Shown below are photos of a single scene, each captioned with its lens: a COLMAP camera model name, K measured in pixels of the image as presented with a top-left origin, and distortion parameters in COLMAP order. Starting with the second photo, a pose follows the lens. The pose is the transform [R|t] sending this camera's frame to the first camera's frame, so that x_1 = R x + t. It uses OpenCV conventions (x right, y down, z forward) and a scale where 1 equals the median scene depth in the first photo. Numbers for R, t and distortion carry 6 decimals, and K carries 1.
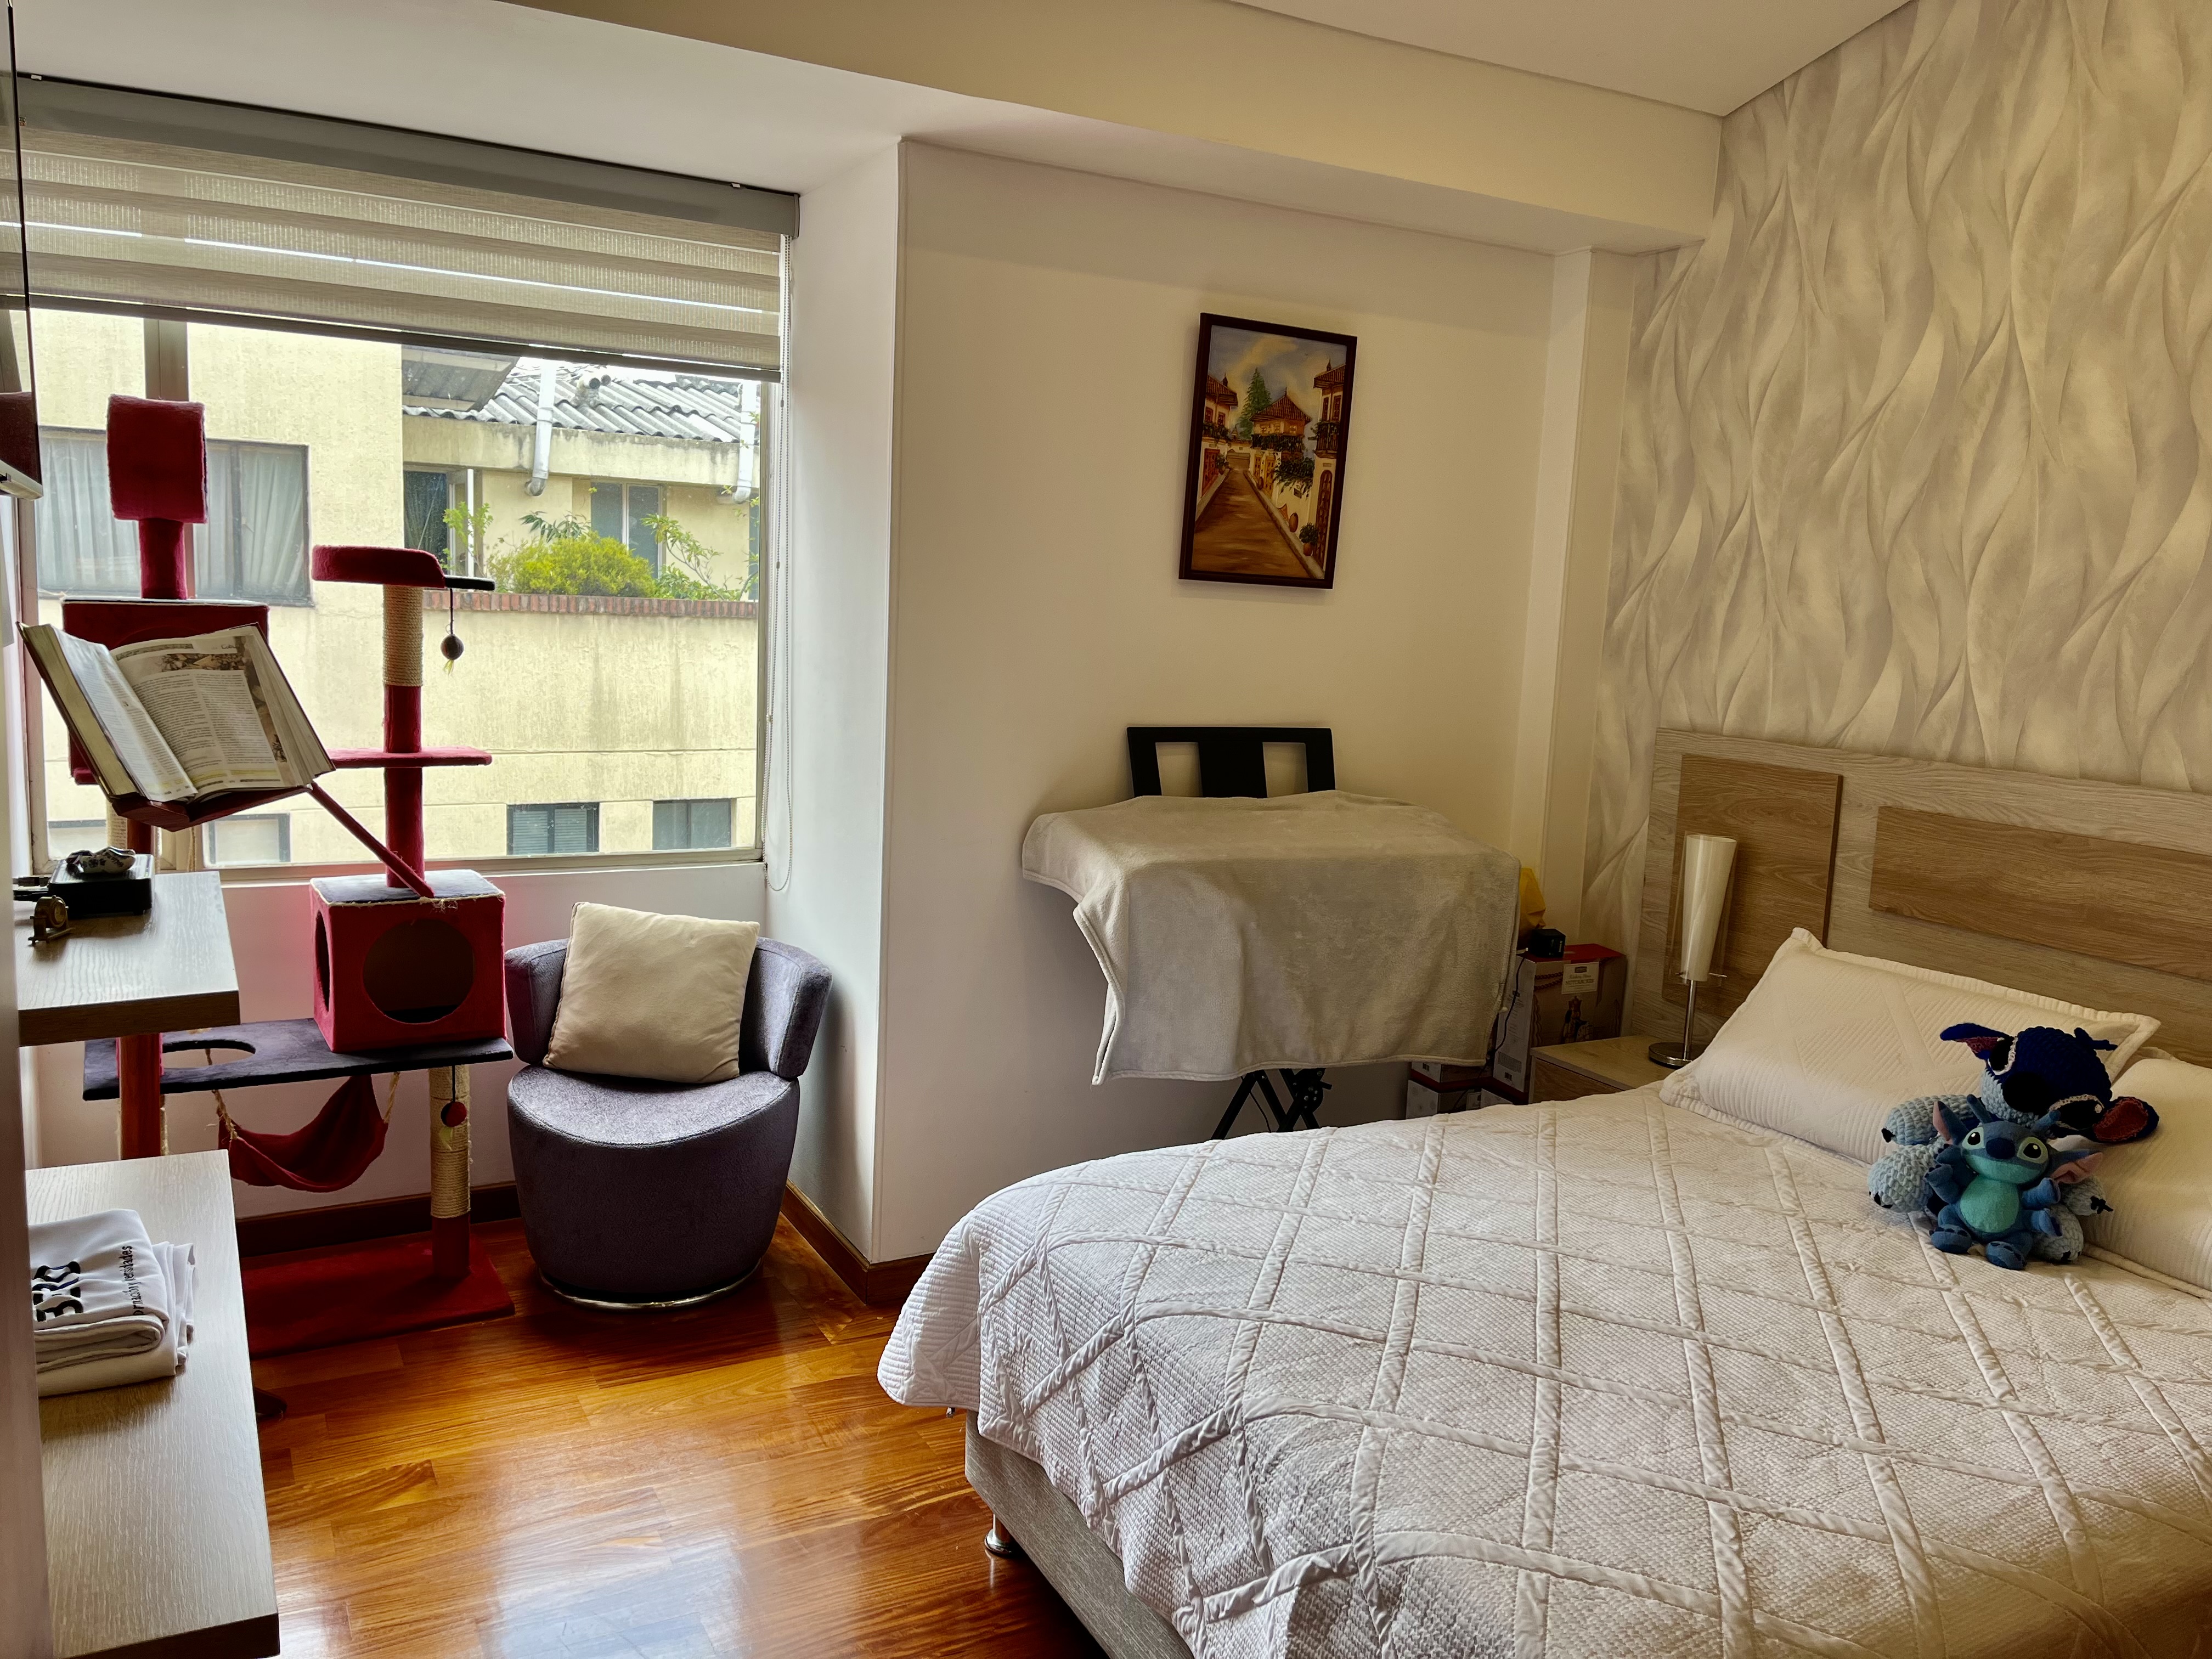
lens RADIAL K [[1694.2, 0, 1099.2], [0, 1694.2, 834.2], [0, 0, 1]] dist [0.070050, -0.084778]
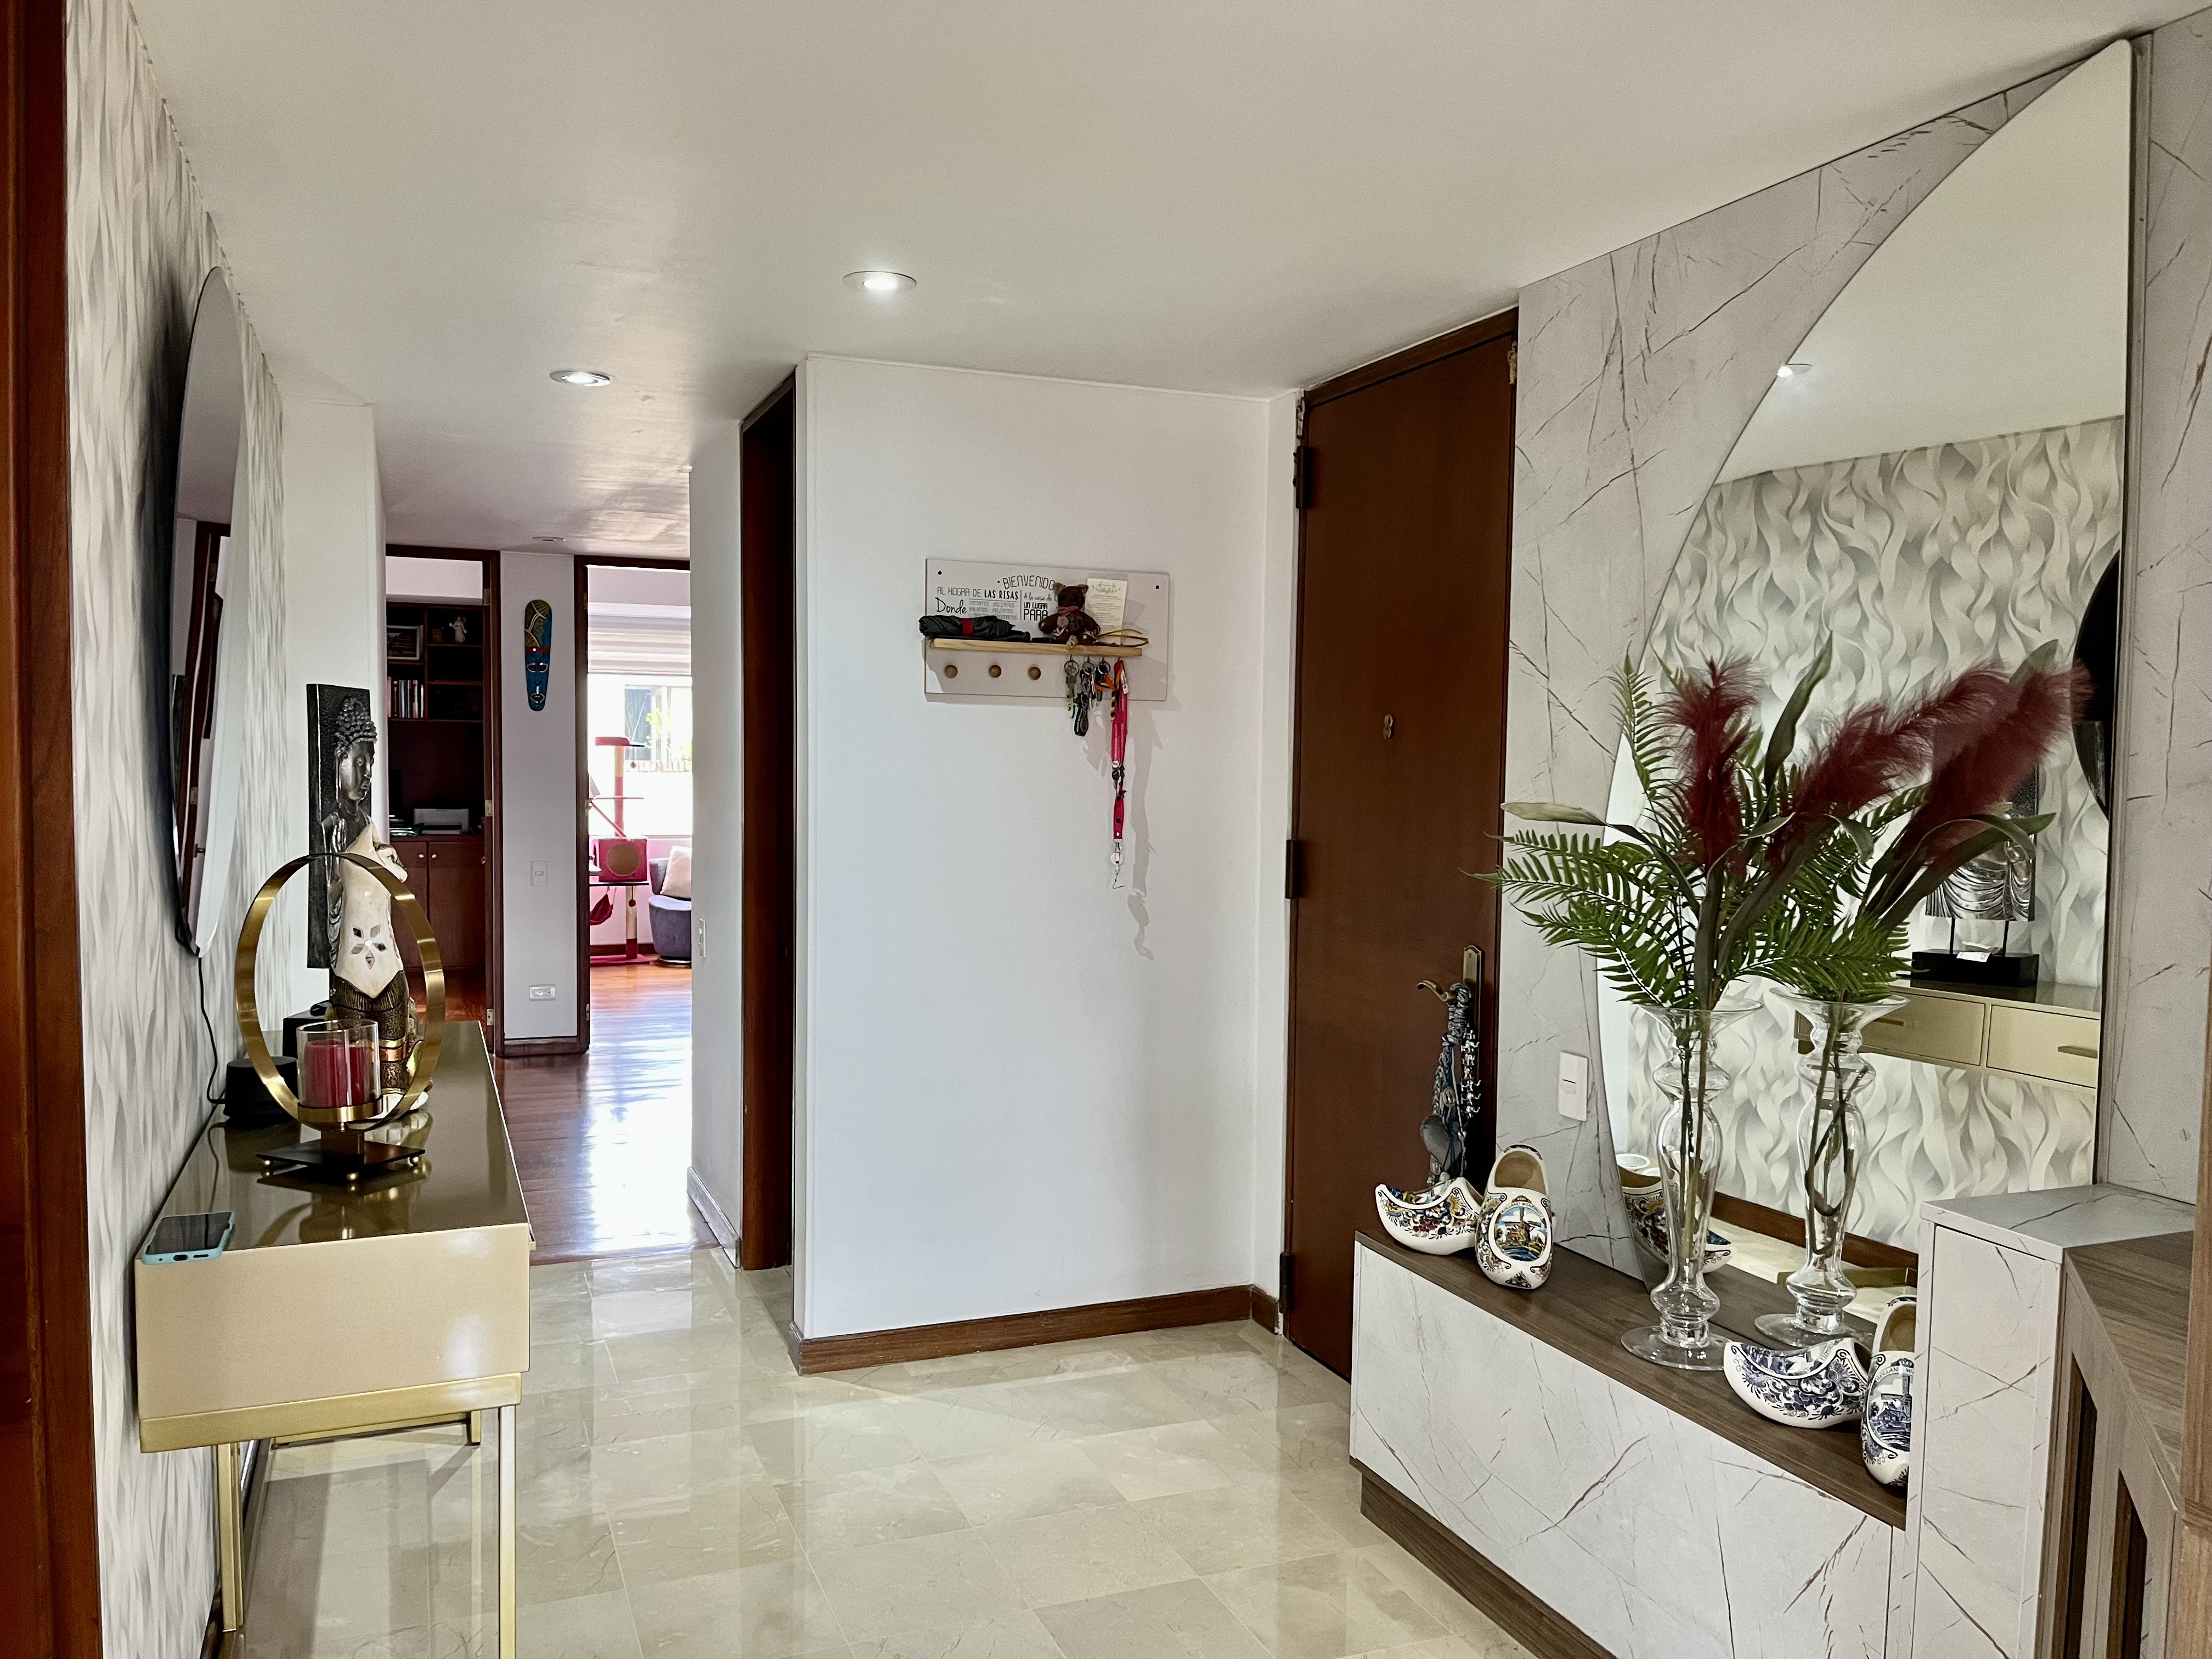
lens RADIAL K [[1694.2, 0, 1099.2], [0, 1694.2, 834.2], [0, 0, 1]] dist [0.070050, -0.084778]
pose [[0.992657, -0.026867, -0.117944, 0.854787], [0.015342, 0.995112, -0.097553, 0.337928], [0.119988, 0.095027, 0.988217, -2.028934]]
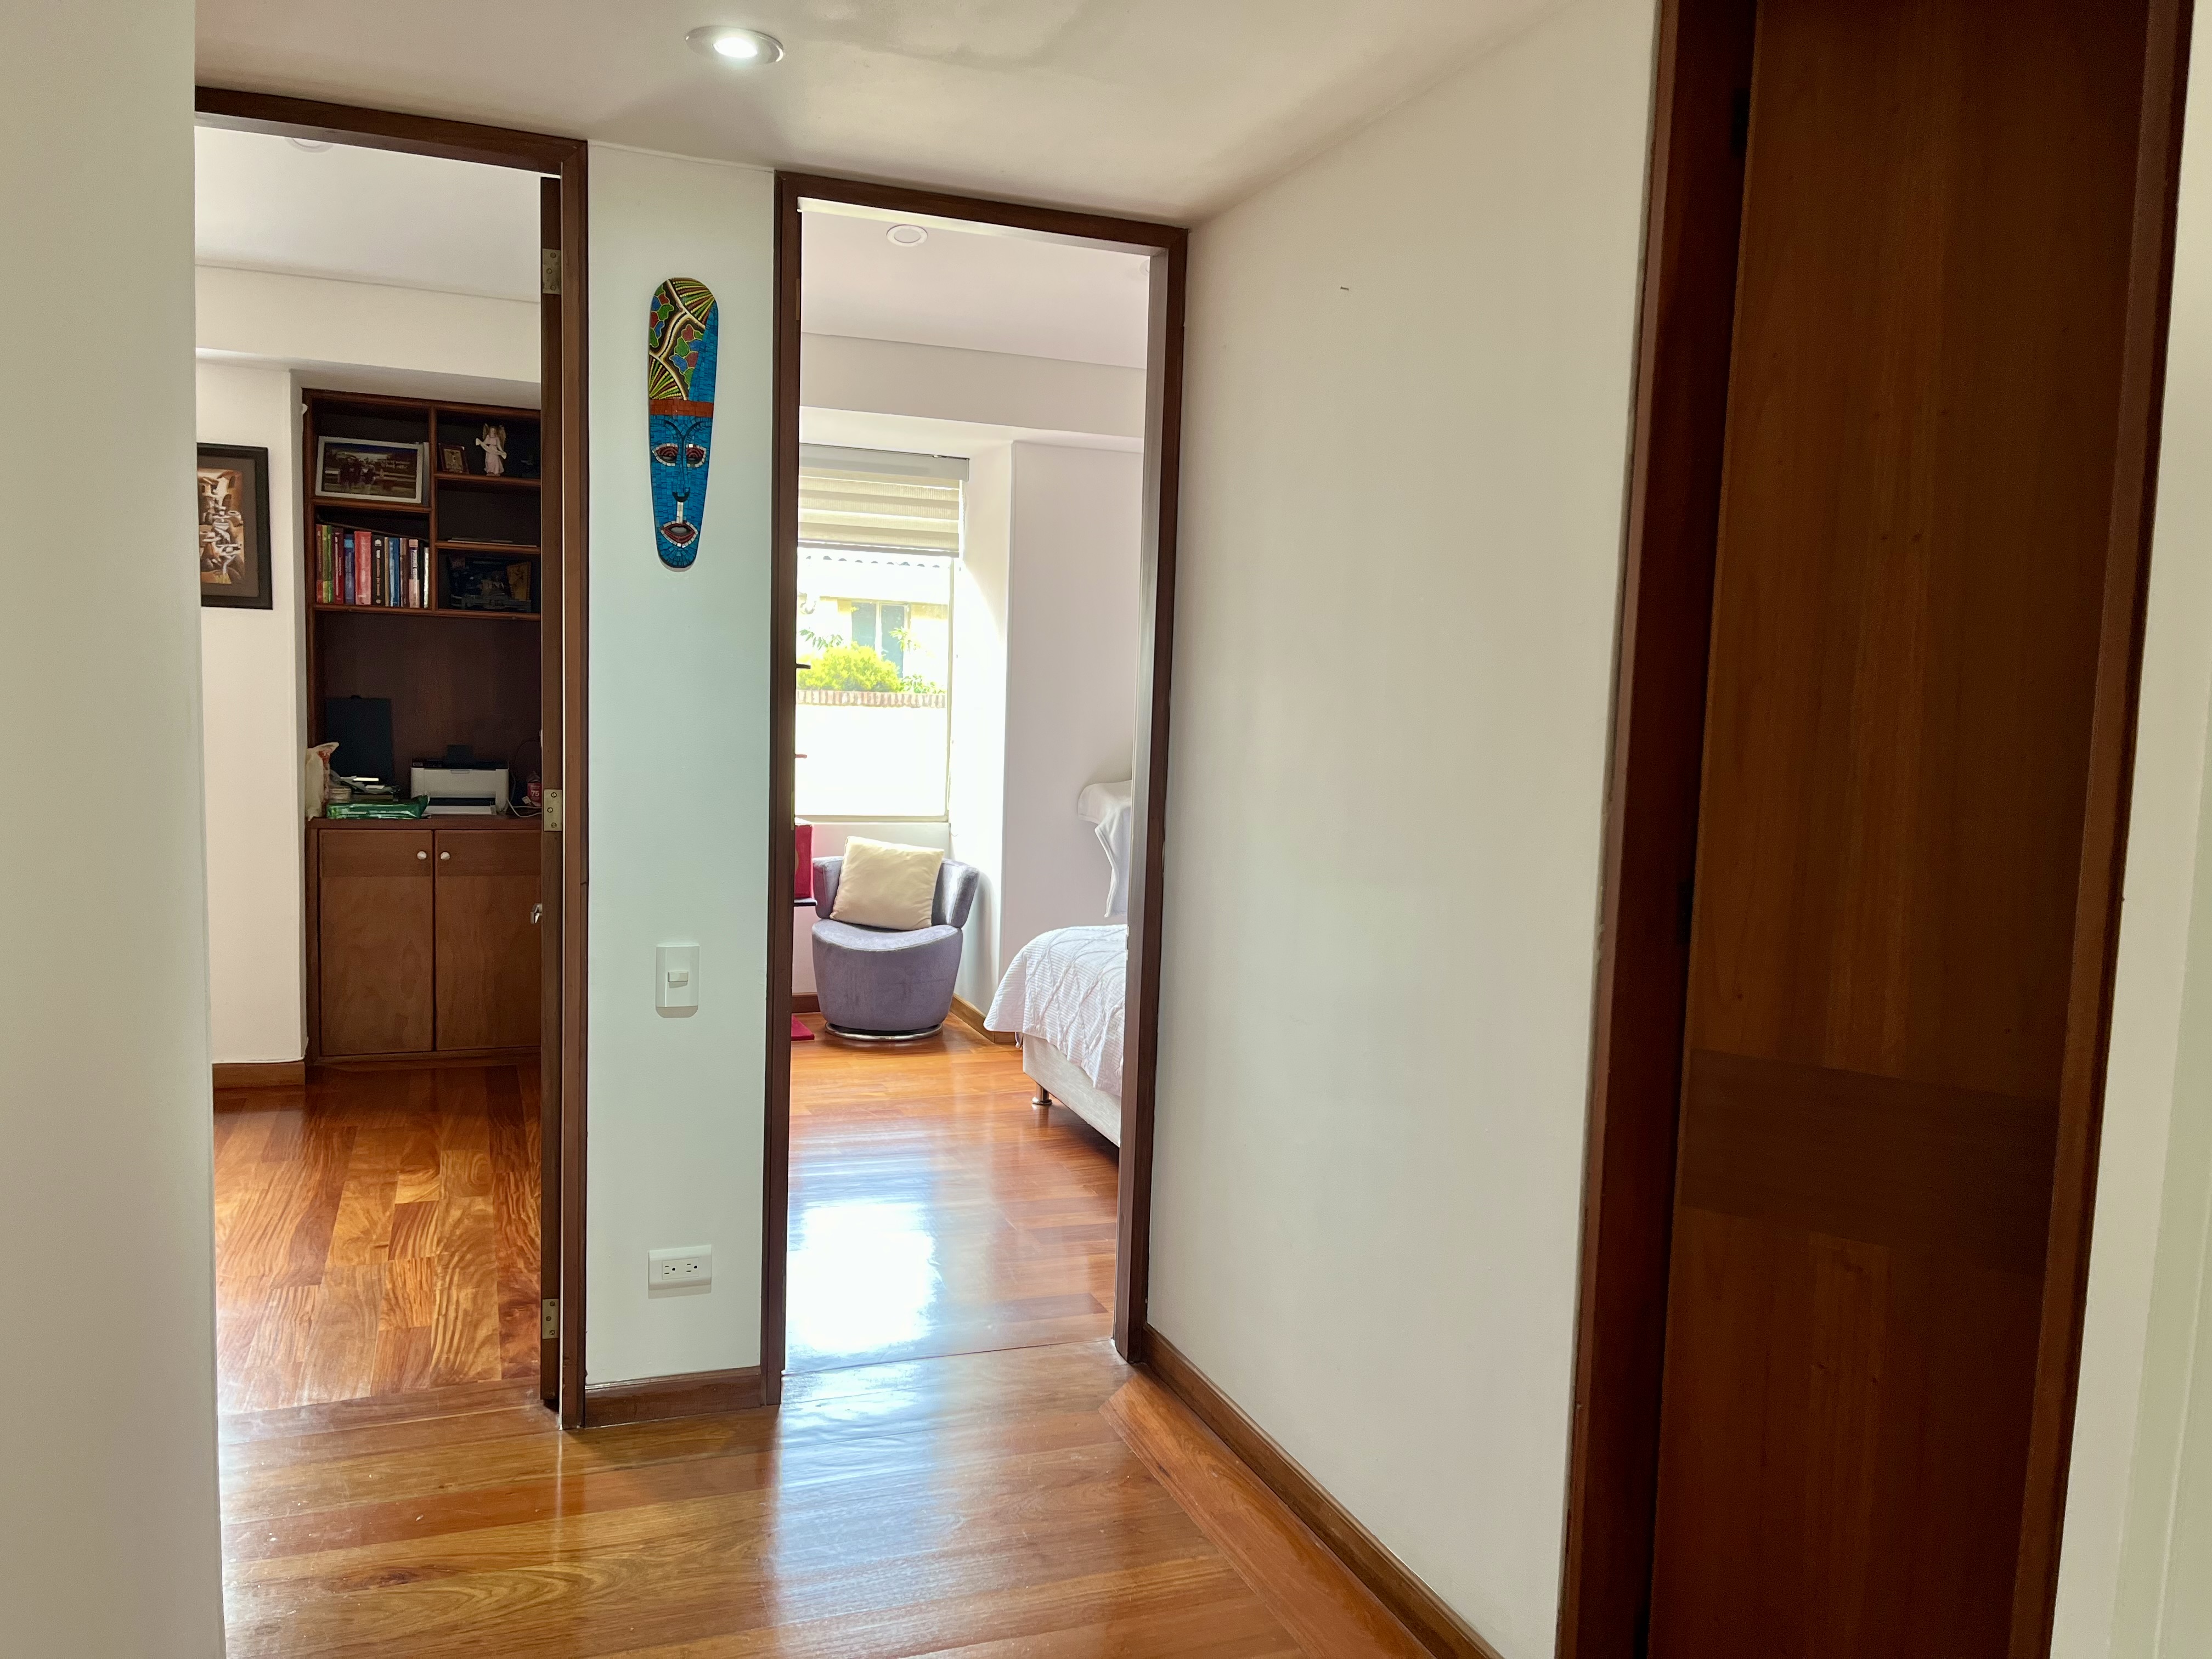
lens RADIAL K [[1694.2, 0, 1099.2], [0, 1694.2, 834.2], [0, 0, 1]] dist [0.070050, -0.084778]
pose [[0.990166, -0.003194, -0.139862, 0.227593], [-0.005004, 0.998291, -0.058224, 0.144452], [0.139809, 0.058351, 0.988458, -0.805037]]
